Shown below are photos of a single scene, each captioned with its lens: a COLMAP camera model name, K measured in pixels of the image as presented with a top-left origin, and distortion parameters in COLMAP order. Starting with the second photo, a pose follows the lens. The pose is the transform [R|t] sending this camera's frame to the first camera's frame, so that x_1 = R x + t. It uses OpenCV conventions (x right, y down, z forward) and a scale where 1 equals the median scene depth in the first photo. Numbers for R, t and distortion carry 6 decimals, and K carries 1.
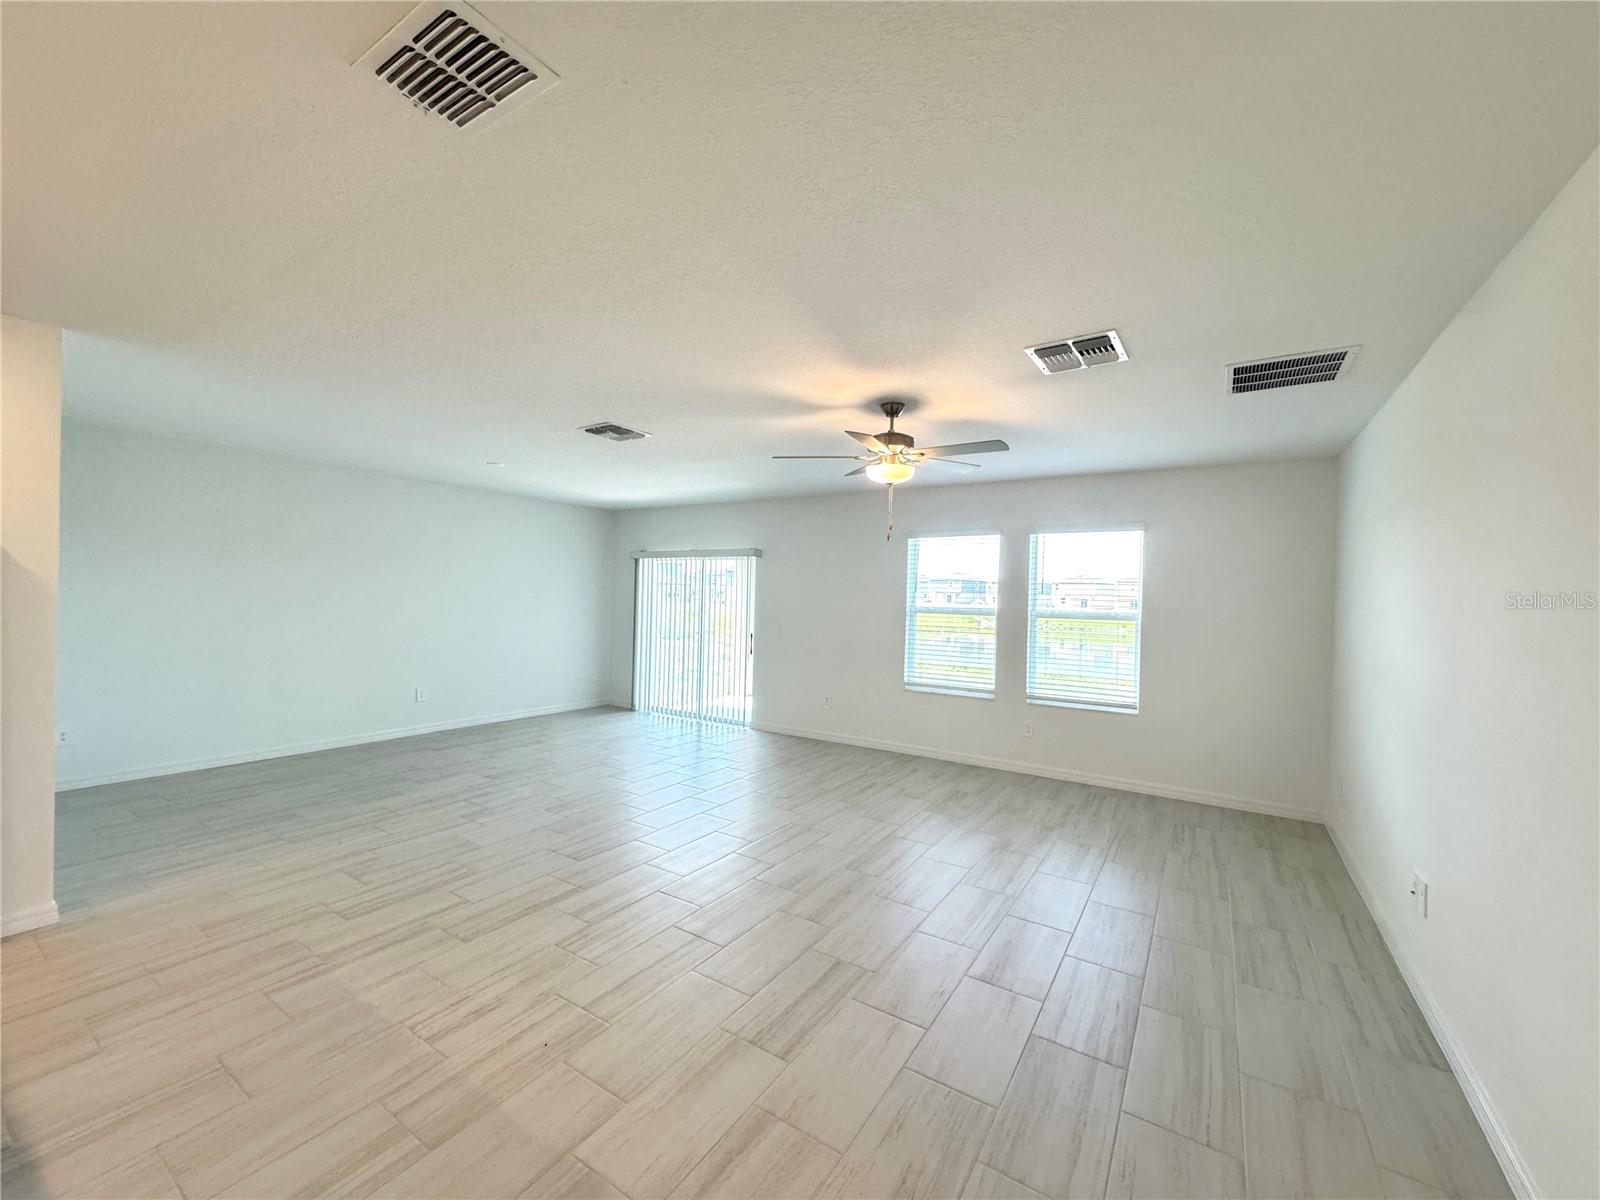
lens RADIAL K [[631.5, 0, 800.0], [0, 631.5, 601.7], [0, 0, 1]] dist [0.005163, -0.000291]
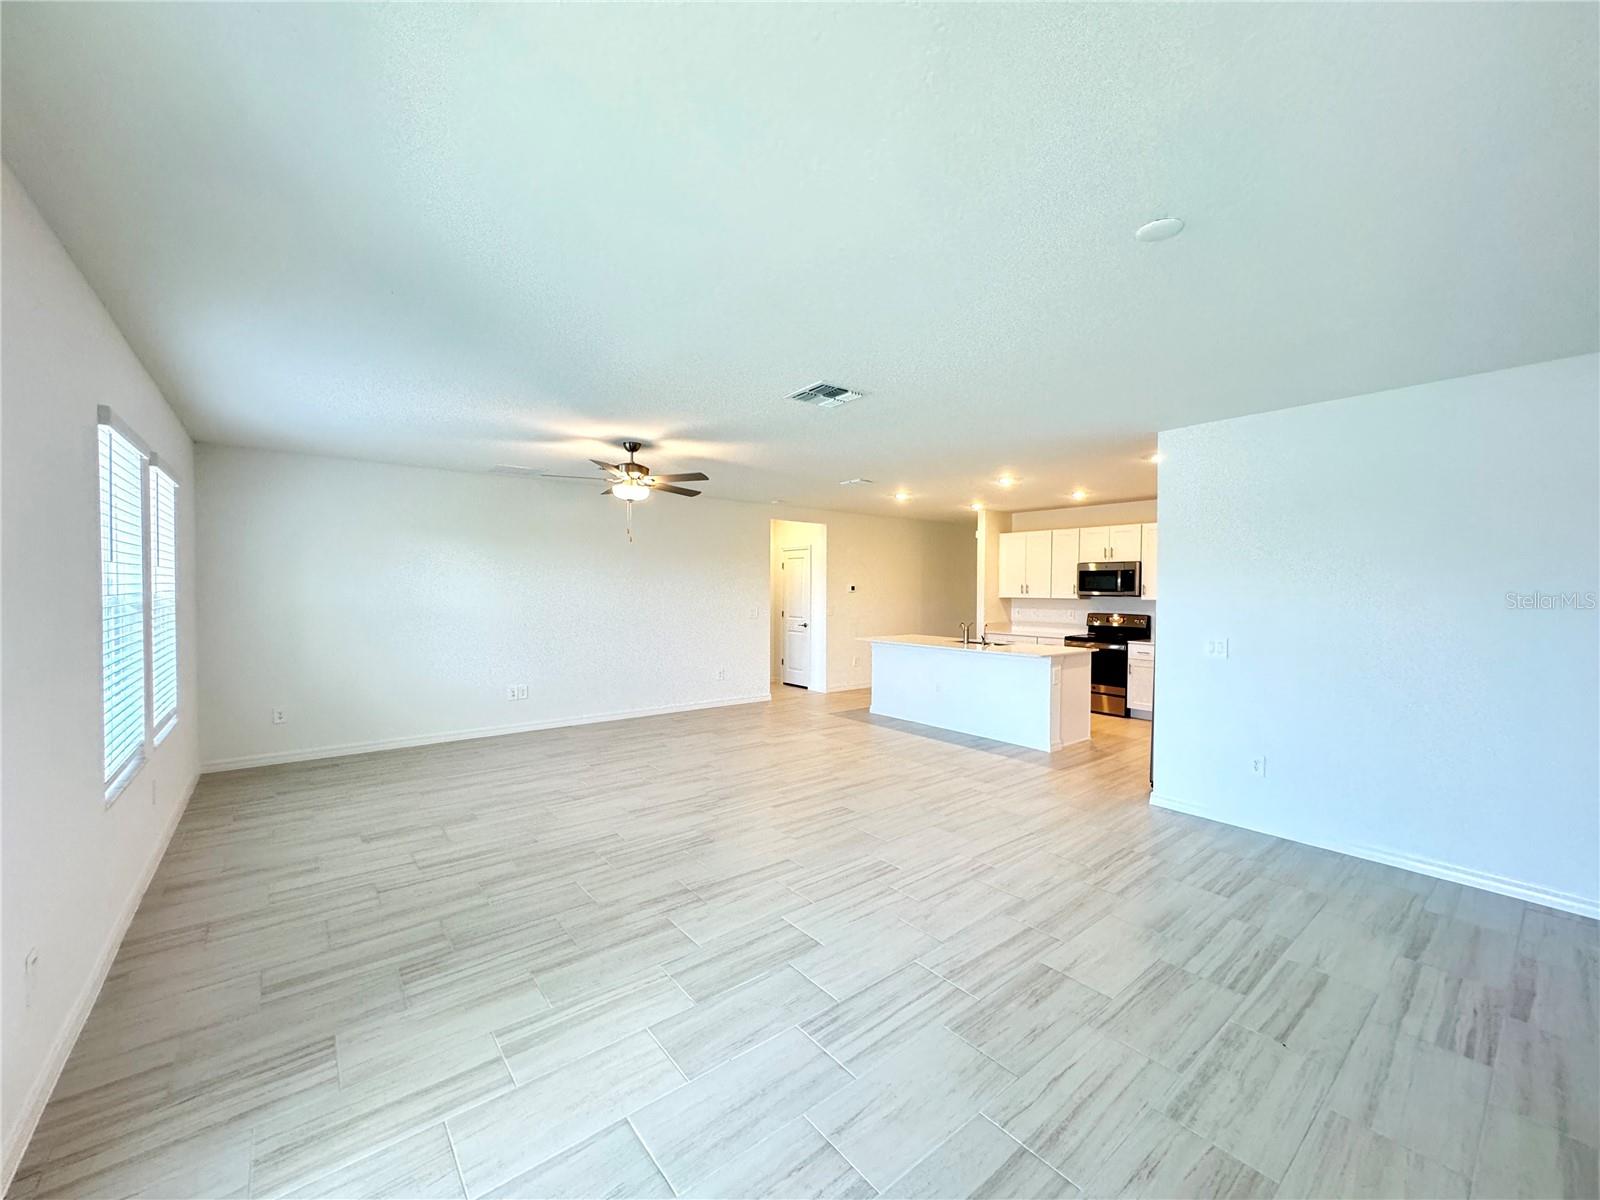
lens RADIAL K [[631.5, 0, 807.9], [0, 631.5, 595.8], [0, 0, 1]] dist [0.005163, -0.000291]
pose [[-0.951790, -0.035696, 0.304667, -0.434000], [-0.028244, 0.999185, 0.028834, -0.019558], [-0.305448, 0.018839, -0.952022, 1.469787]]
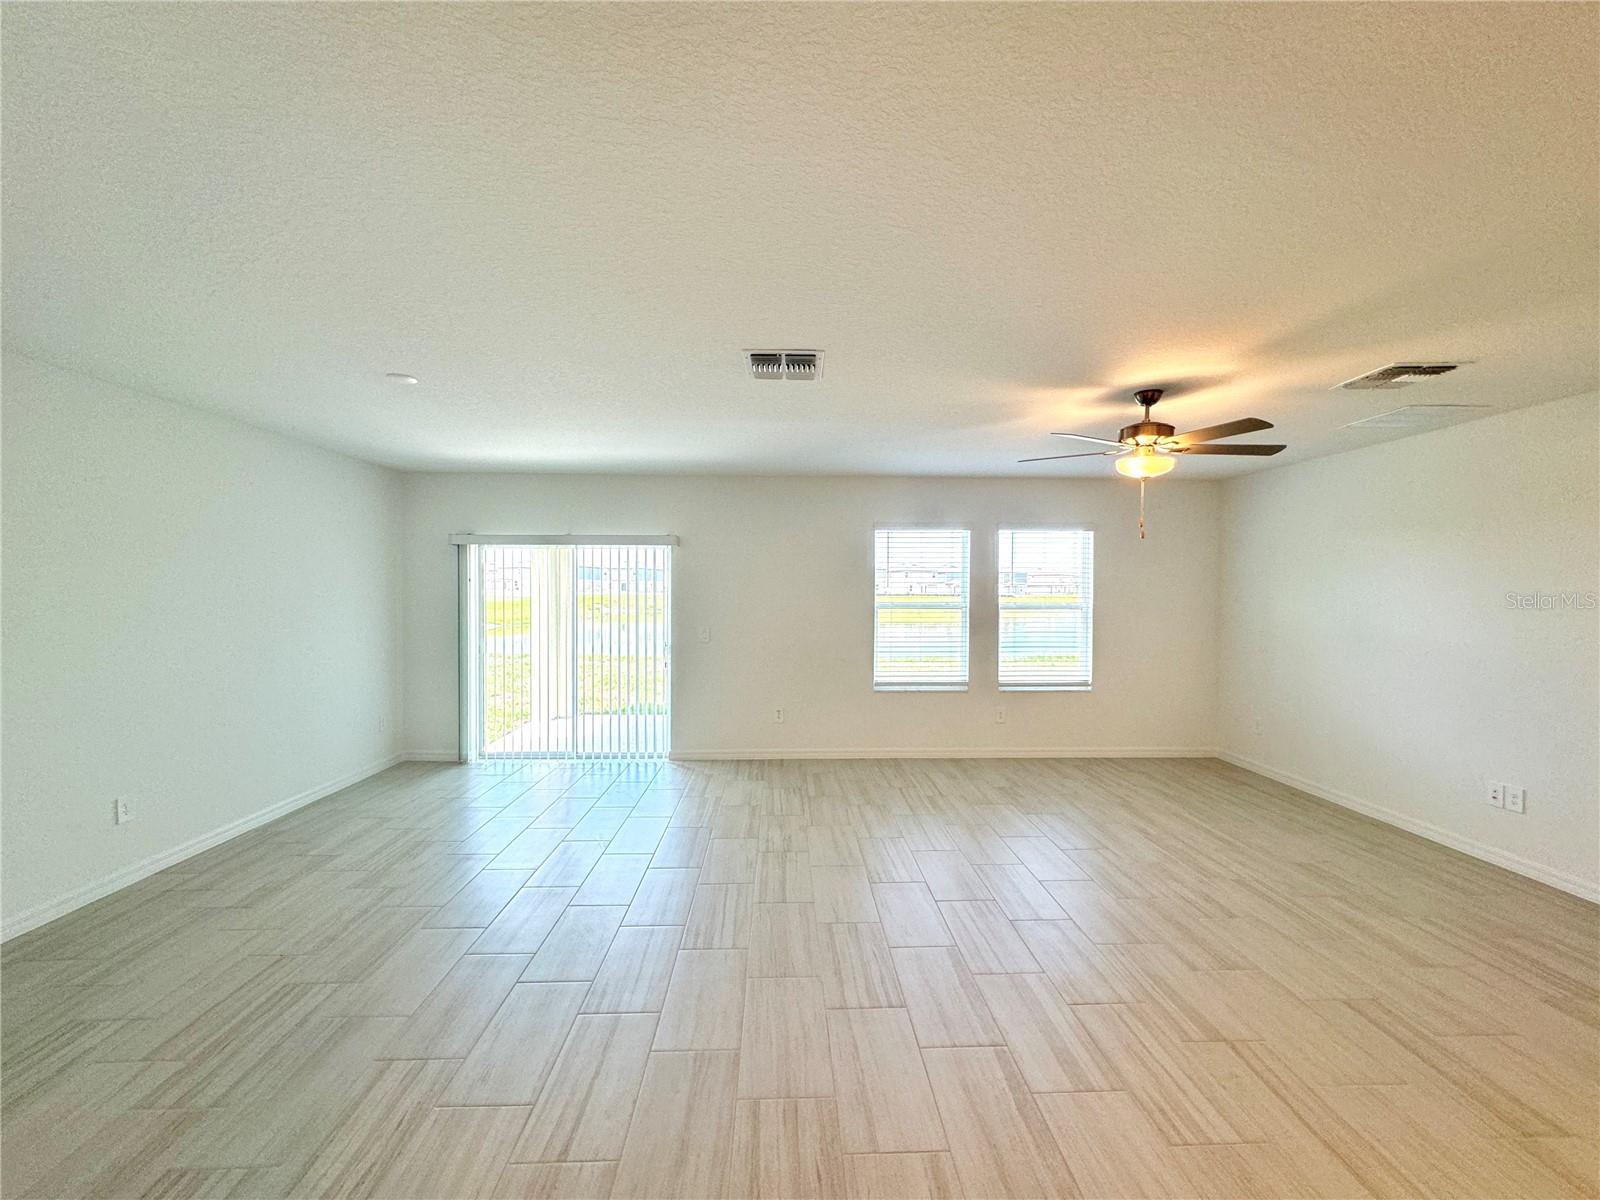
lens RADIAL K [[631.5, 0, 793.1], [0, 631.5, 597.7], [0, 0, 1]] dist [0.005163, -0.000291]
pose [[0.822248, -0.029333, 0.568373, -0.549935], [0.020896, 0.999554, 0.021356, -0.026213], [-0.568745, -0.005683, 0.822494, 0.351089]]
